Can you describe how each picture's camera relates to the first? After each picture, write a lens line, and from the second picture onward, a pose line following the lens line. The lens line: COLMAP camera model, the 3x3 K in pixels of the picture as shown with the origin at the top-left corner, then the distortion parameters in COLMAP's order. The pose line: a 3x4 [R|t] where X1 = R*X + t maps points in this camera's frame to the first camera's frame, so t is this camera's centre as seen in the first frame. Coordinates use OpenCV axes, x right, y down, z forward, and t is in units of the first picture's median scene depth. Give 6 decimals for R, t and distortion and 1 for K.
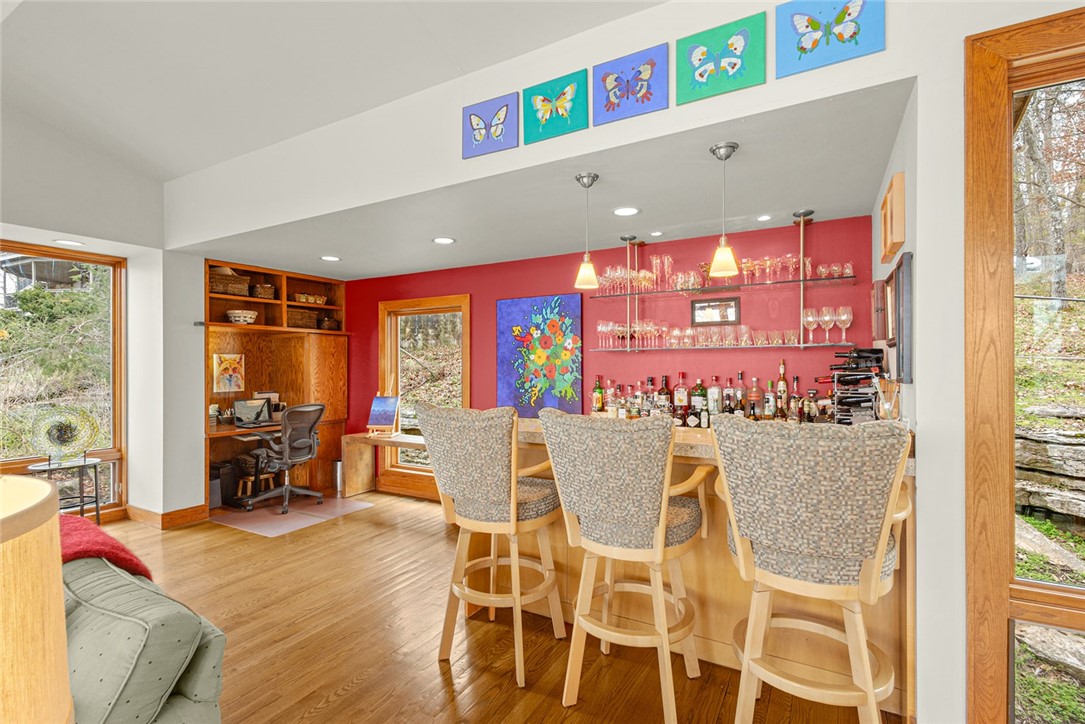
lens RADIAL K [[510.7, 0, 541.1], [0, 510.7, 365.2], [0, 0, 1]] dist [0.006000, 0.000393]
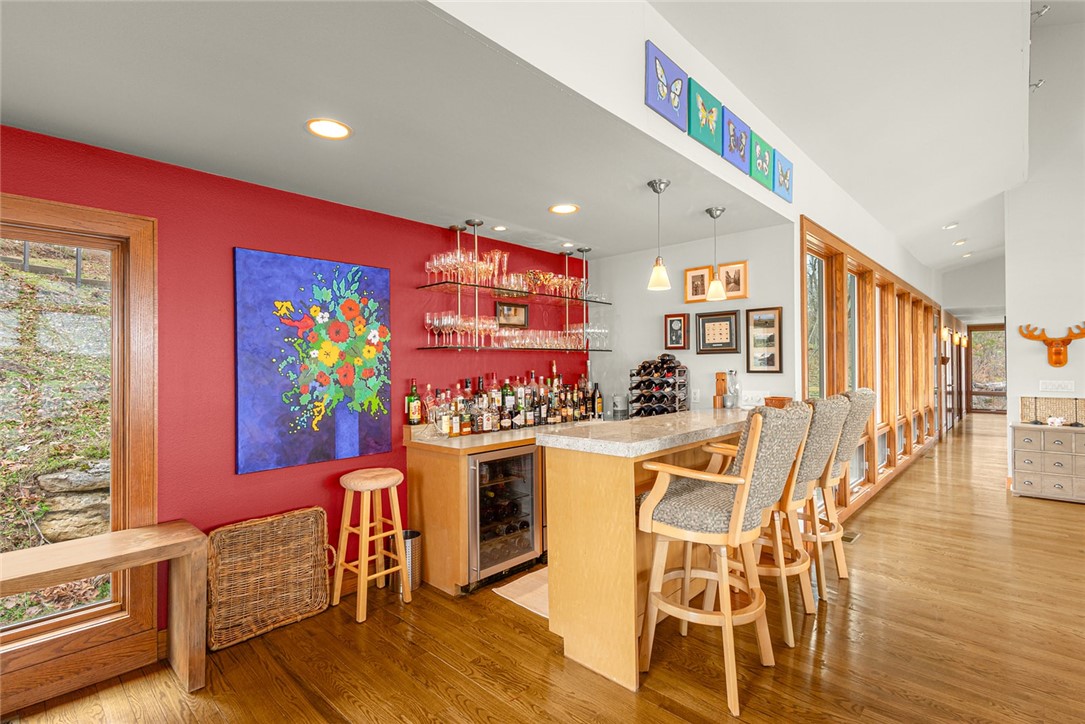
lens RADIAL K [[510.7, 0, 544.7], [0, 510.7, 360.2], [0, 0, 1]] dist [0.006000, 0.000393]
pose [[0.234779, 0.007790, 0.972018, -0.572531], [0.003242, 0.999956, -0.008797, -0.001092], [-0.972043, 0.005217, 0.234743, 0.582507]]
